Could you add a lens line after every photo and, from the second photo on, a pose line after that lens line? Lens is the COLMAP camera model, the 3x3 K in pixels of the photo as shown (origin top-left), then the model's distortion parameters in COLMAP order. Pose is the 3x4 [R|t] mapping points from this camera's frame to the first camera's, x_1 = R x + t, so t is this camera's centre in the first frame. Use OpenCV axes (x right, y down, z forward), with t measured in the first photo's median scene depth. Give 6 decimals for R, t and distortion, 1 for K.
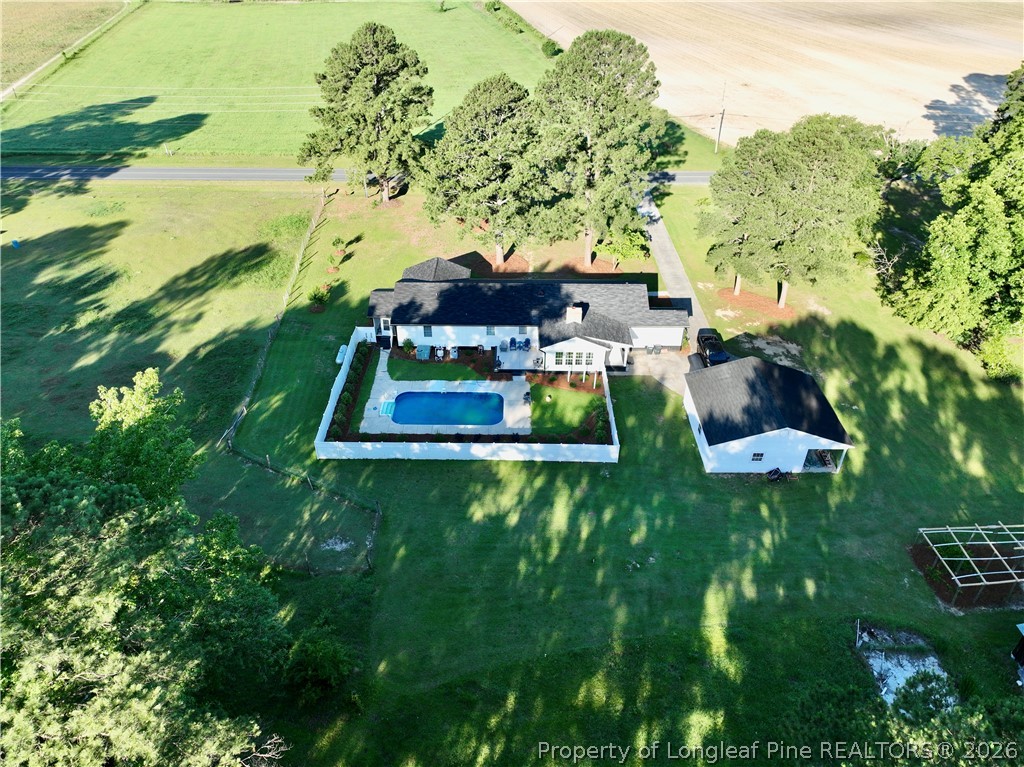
lens RADIAL K [[733.2, 0, 512.0], [0, 733.2, 383.5], [0, 0, 1]] dist [-0.023209, 0.005614]
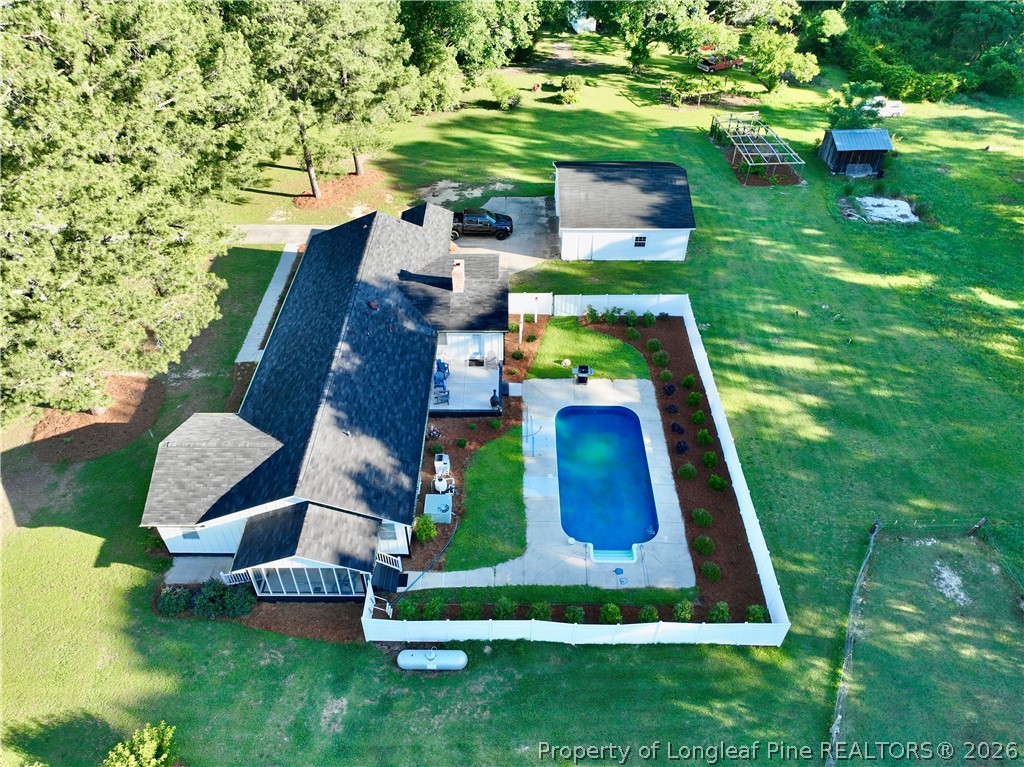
lens RADIAL K [[732.7, 0, 512.0], [0, 732.7, 383.5], [0, 0, 1]] dist [0.009621, 0.005341]
pose [[-0.003155, -0.665291, 0.746577, -0.445667], [0.575218, 0.609495, 0.545564, -0.346578], [-0.817994, 0.431166, 0.380764, 0.719879]]
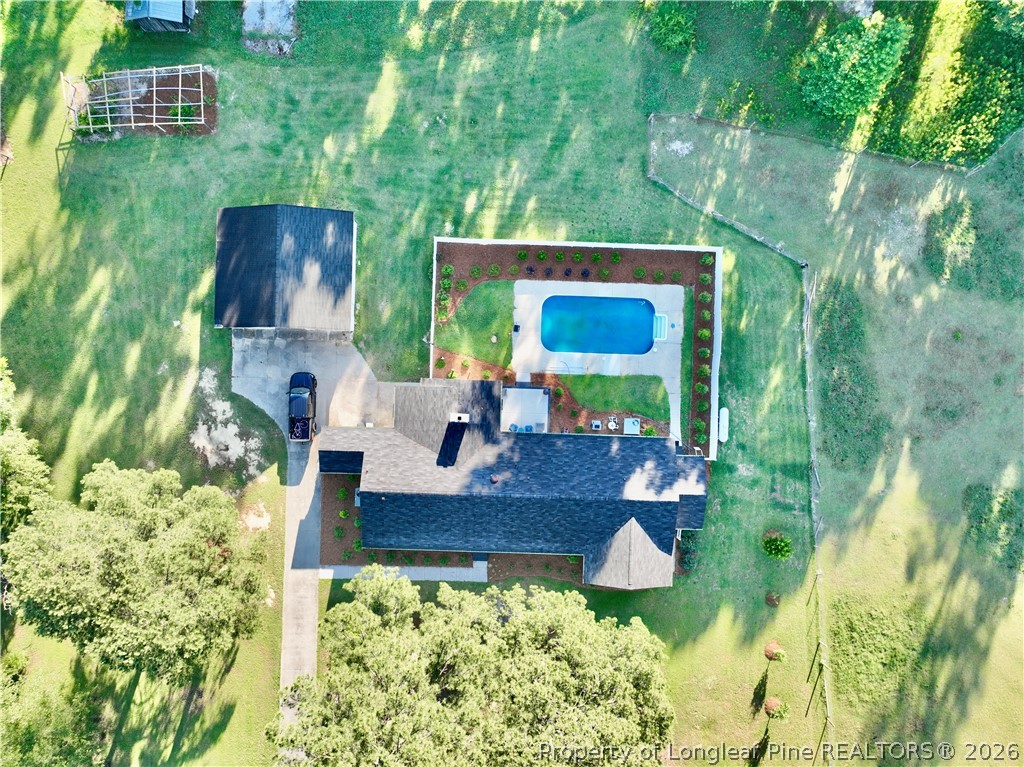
lens RADIAL K [[732.7, 0, 512.0], [0, 732.7, 383.5], [0, 0, 1]] dist [0.009621, 0.005341]
pose [[-0.999435, -0.027200, -0.019748, 0.040169], [-0.000947, -0.564505, 0.825429, -0.734233], [-0.033599, 0.824982, 0.564160, 0.465888]]
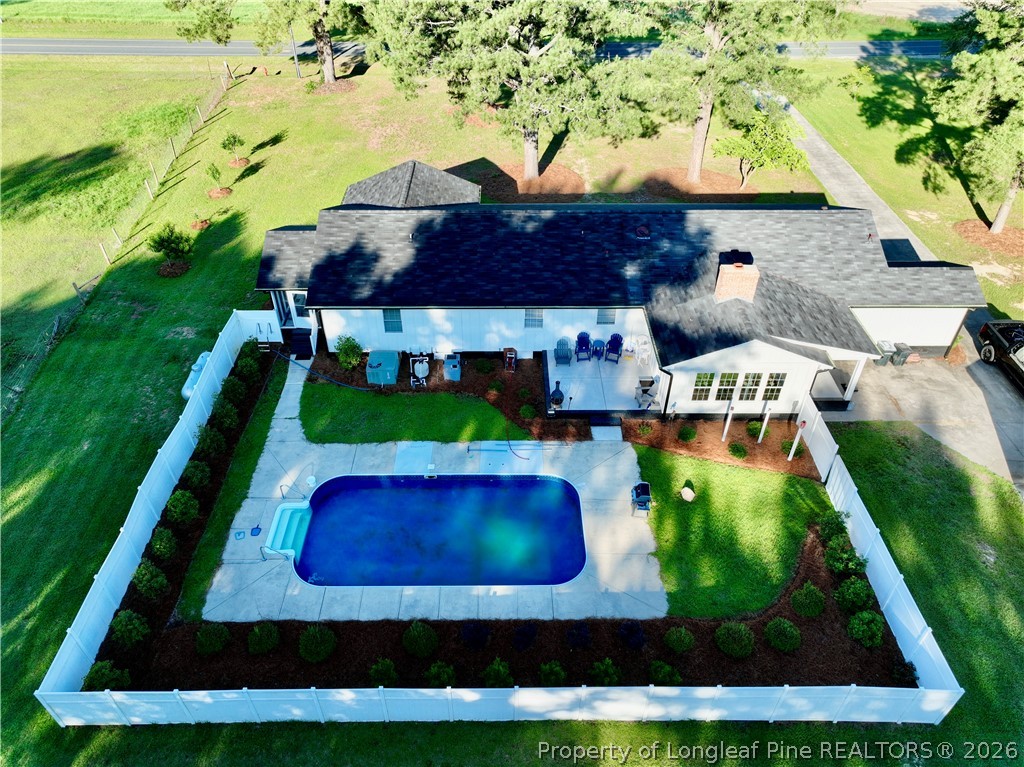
lens RADIAL K [[733.2, 0, 512.0], [0, 733.2, 383.5], [0, 0, 1]] dist [-0.023209, 0.005614]
pose [[0.999824, -0.011908, 0.014492, -0.048937], [0.010778, 0.997075, 0.075670, -0.065414], [-0.015351, -0.075501, 0.997028, 0.550899]]
